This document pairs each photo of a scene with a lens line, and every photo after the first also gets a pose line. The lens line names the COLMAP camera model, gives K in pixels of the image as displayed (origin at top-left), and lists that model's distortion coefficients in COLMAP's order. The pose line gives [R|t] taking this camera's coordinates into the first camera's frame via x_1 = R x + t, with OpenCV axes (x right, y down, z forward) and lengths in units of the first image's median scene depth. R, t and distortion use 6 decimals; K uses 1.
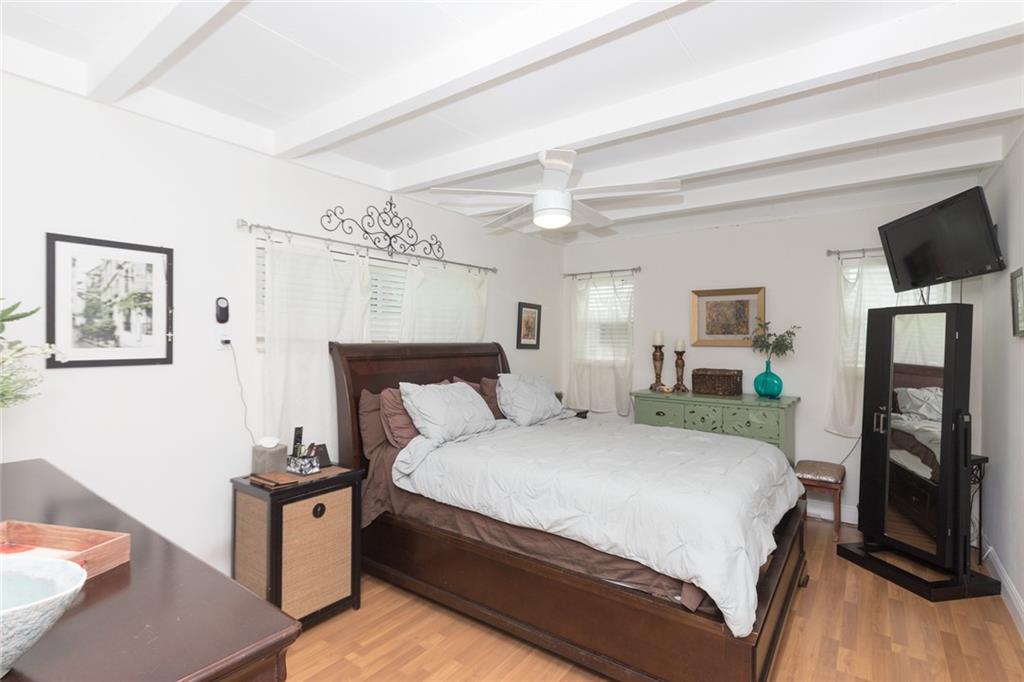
lens RADIAL K [[496.5, 0, 514.2], [0, 496.5, 337.9], [0, 0, 1]] dist [-0.001834, -0.000319]
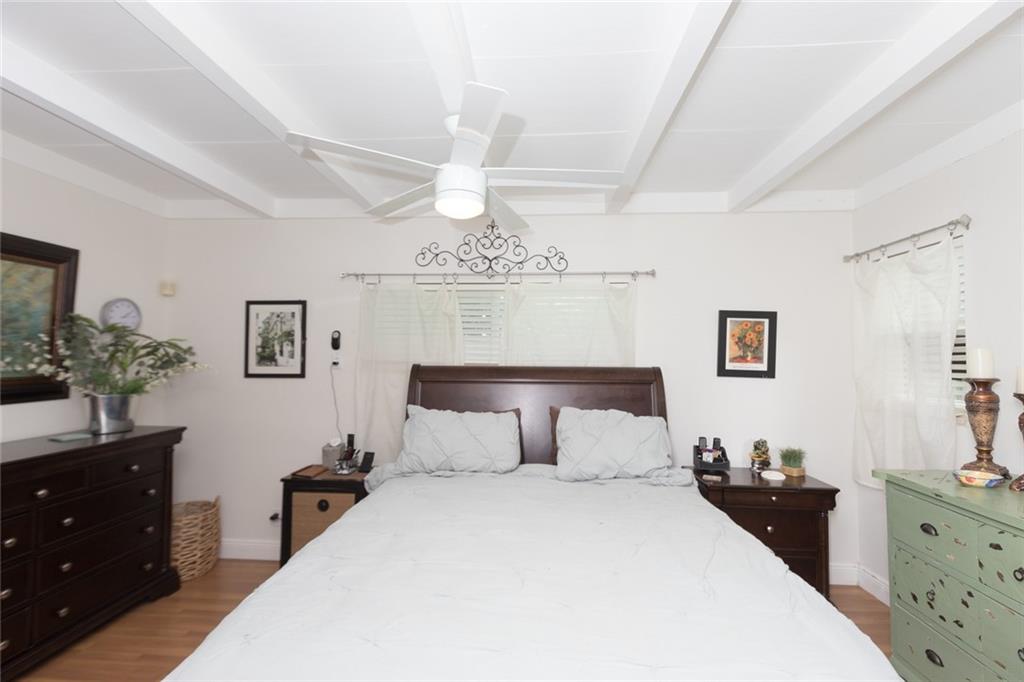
lens RADIAL K [[463.5, 0, 508.0], [0, 463.5, 341.0], [0, 0, 1]] dist [-0.000913, 0.000296]
pose [[0.529864, -0.032396, -0.847464, 0.620155], [-0.001439, 0.999234, -0.039098, -0.003610], [0.848081, 0.021936, 0.529412, 0.602288]]
